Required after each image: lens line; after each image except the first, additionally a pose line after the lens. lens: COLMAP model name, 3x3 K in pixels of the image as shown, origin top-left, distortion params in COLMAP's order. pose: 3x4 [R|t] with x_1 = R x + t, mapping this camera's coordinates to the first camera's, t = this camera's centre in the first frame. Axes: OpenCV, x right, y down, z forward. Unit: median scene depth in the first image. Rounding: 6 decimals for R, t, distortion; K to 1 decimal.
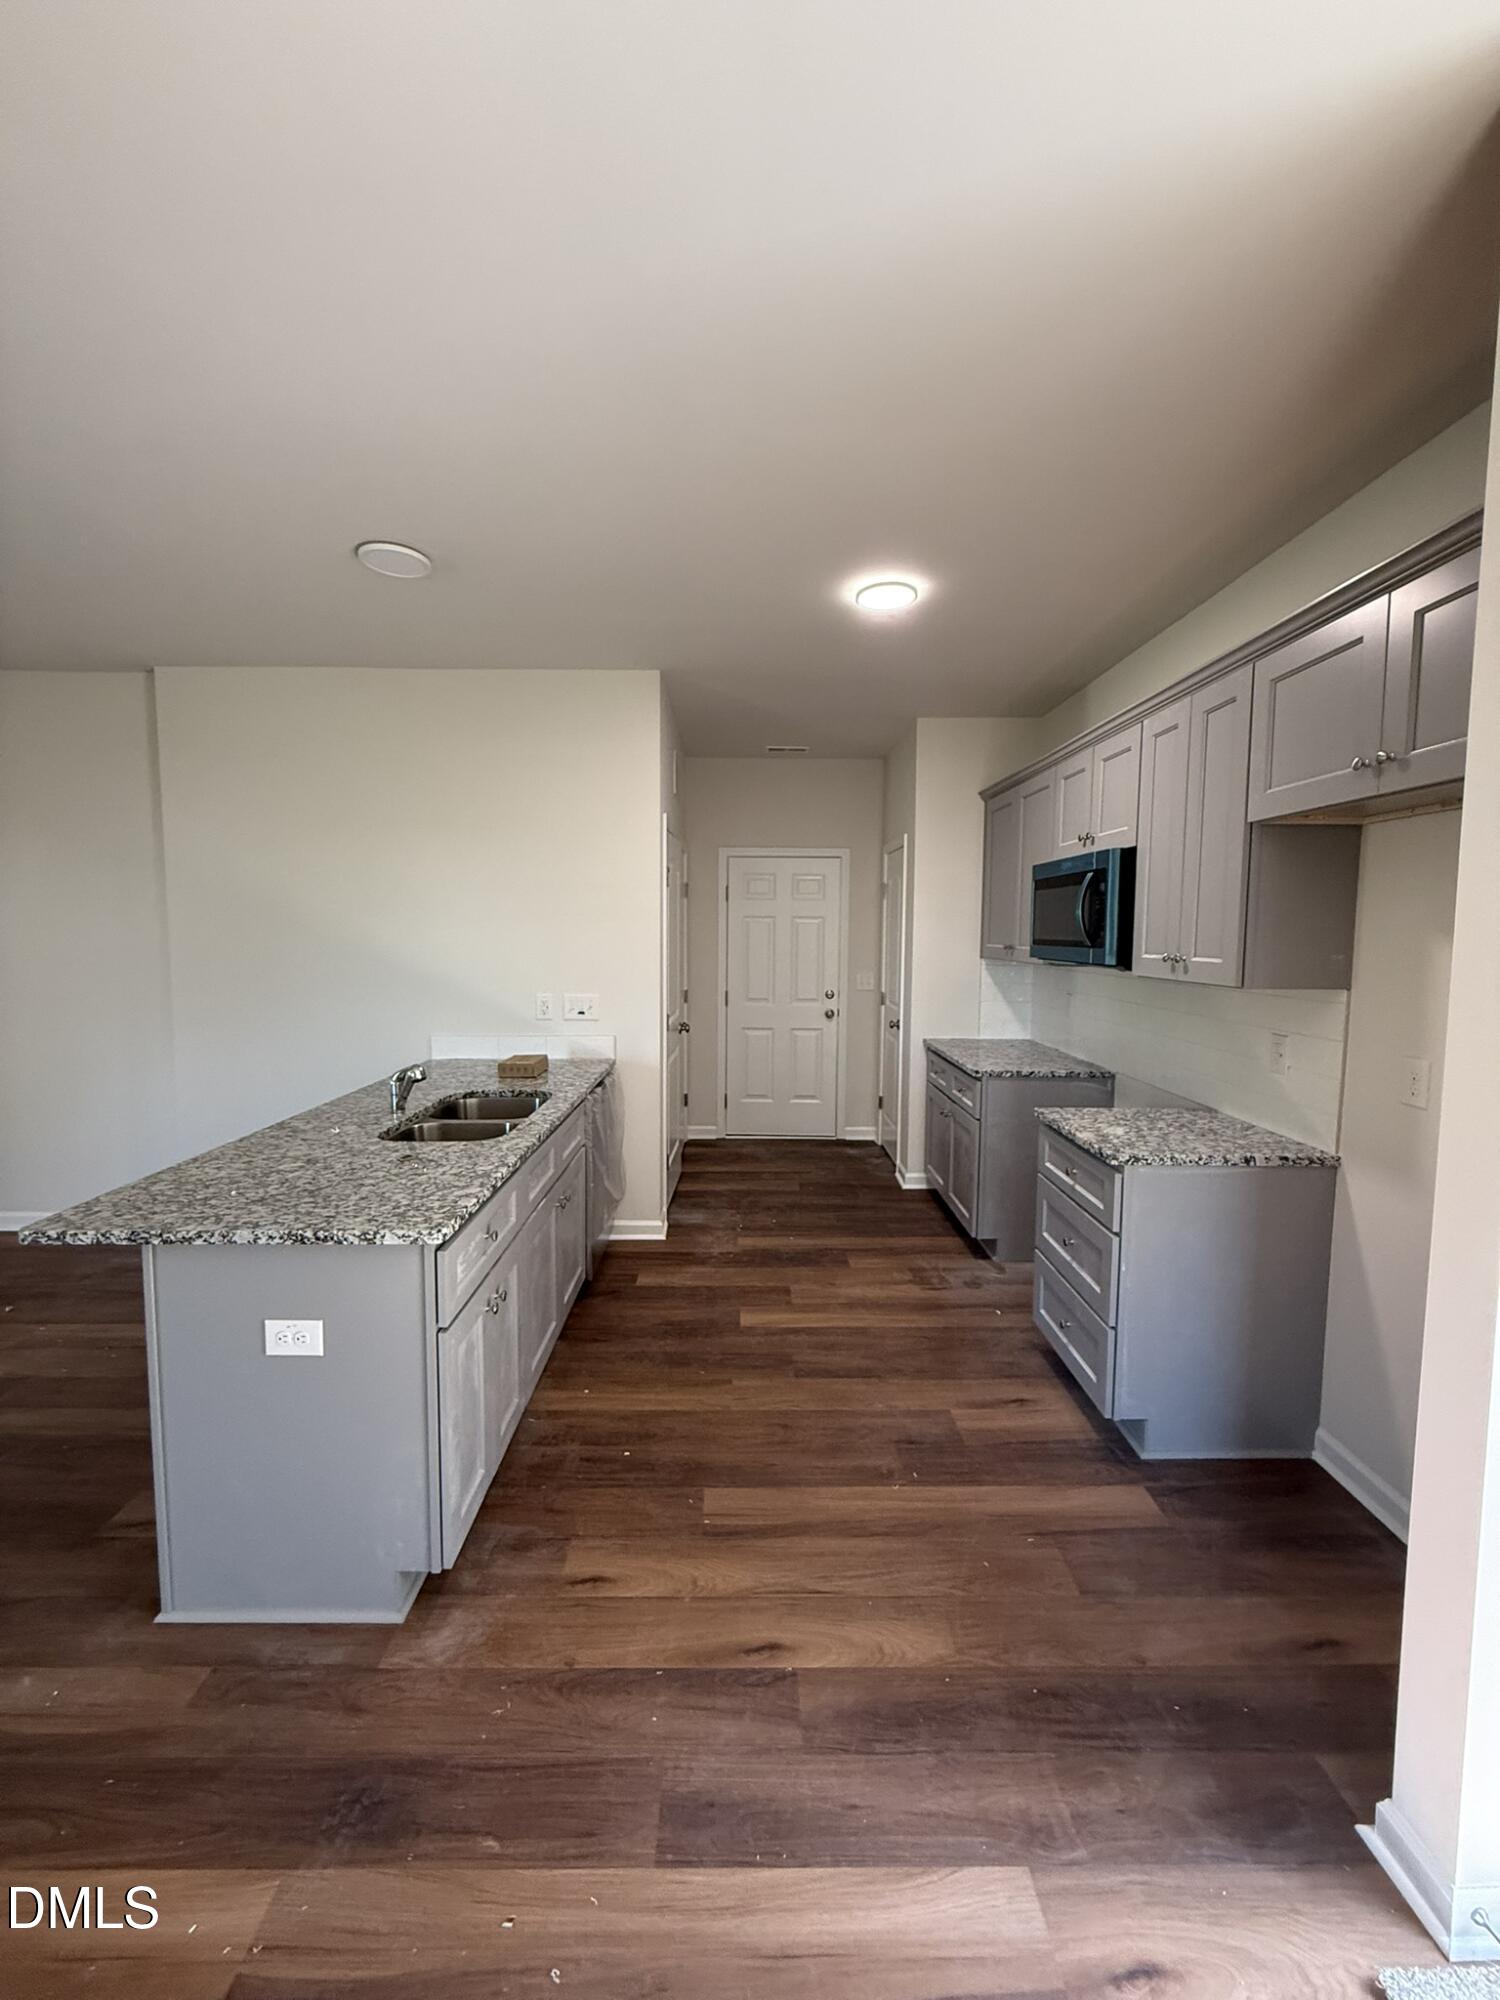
lens RADIAL K [[792.8, 0, 749.4], [0, 792.8, 994.0], [0, 0, 1]] dist [-0.000404, -0.000143]
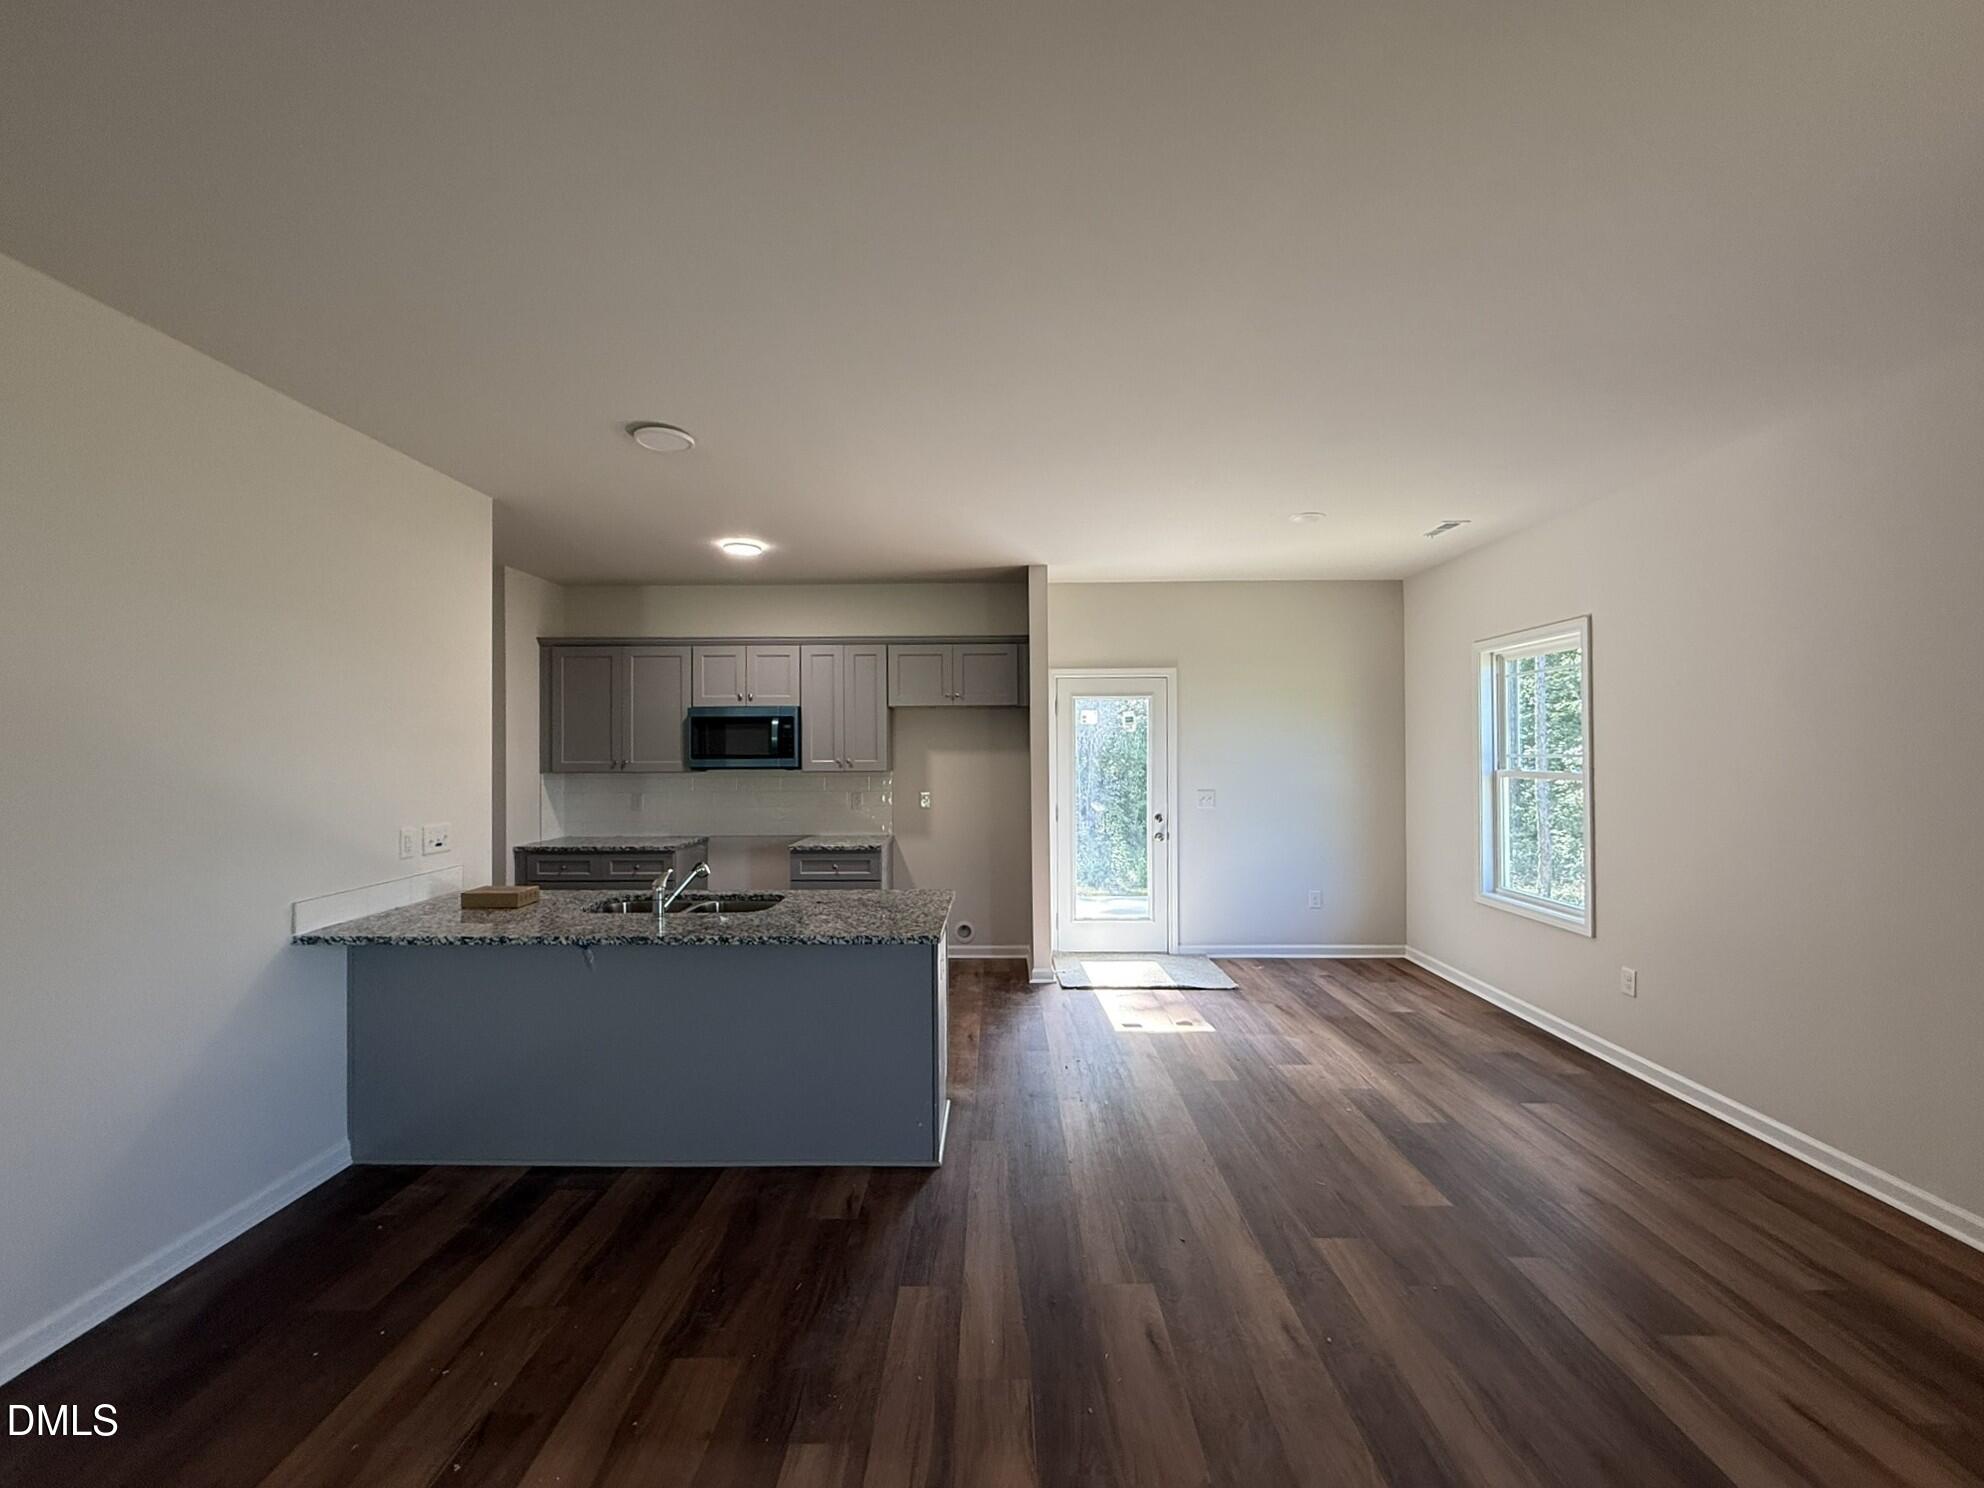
lens RADIAL K [[815.6, 0, 984.3], [0, 815.6, 744.5], [0, 0, 1]] dist [0.000380, -0.000056]
pose [[0.022279, 0.002530, 0.999749, -2.492694], [0.083755, 0.996477, -0.004389, -0.072619], [-0.996237, 0.083831, 0.021989, 0.808296]]
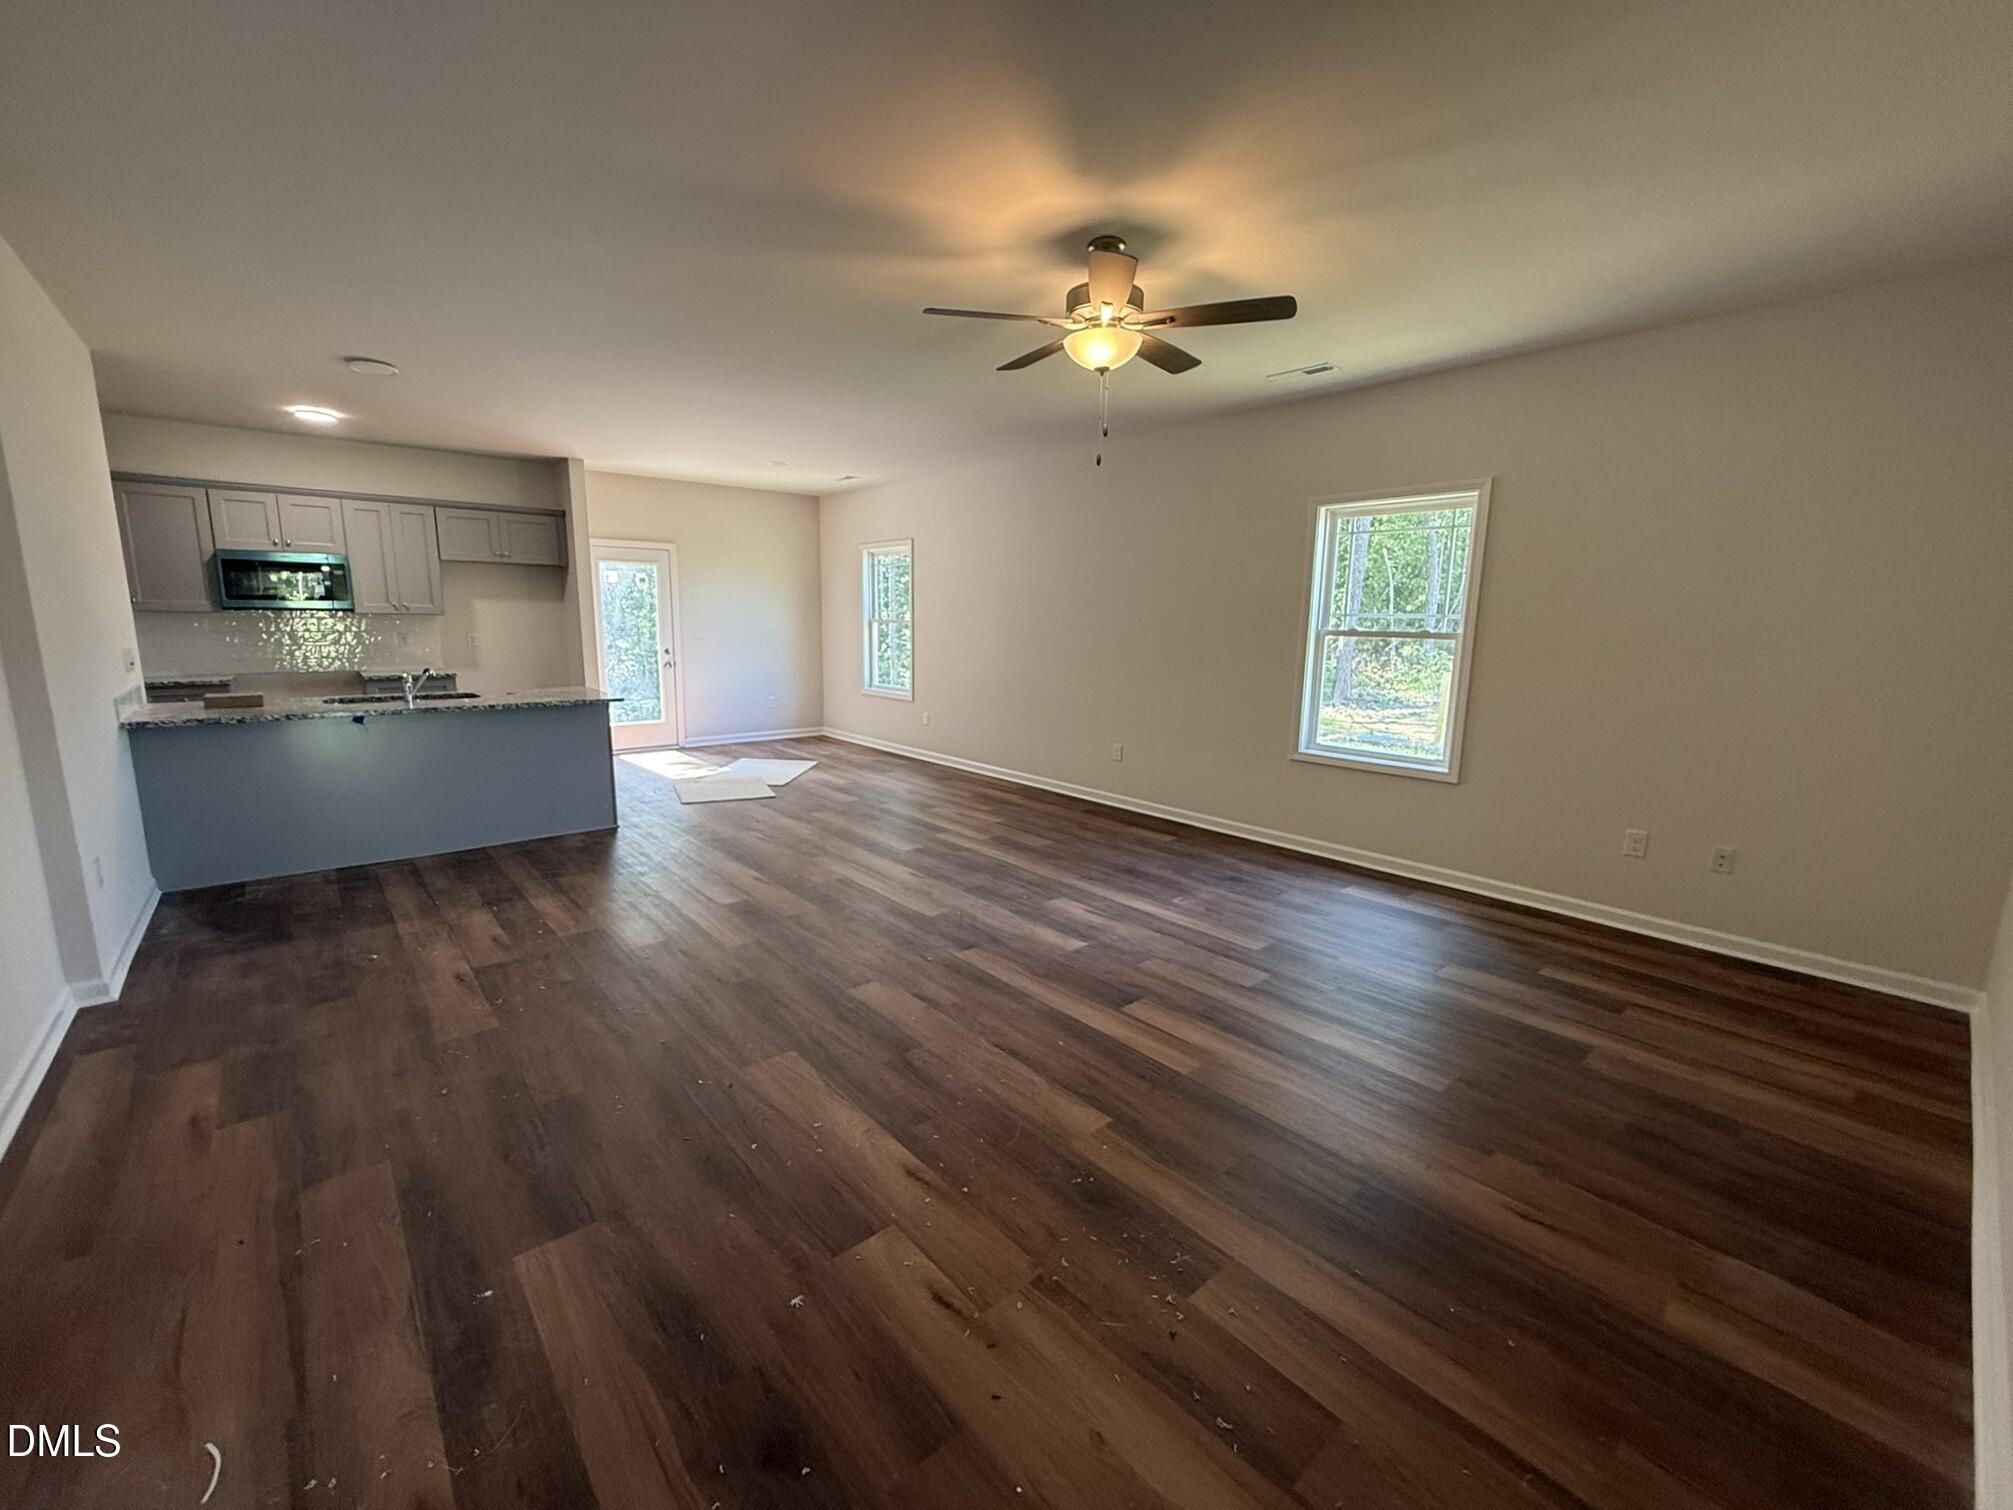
lens RADIAL K [[817.7, 0, 999.1], [0, 817.7, 754.9], [0, 0, 1]] dist [0.001392, 0.000336]
pose [[-0.645792, -0.144931, 0.749632, -4.093661], [0.040455, 0.973944, 0.223150, -0.127203], [-0.762441, 0.174435, -0.623102, 1.831316]]
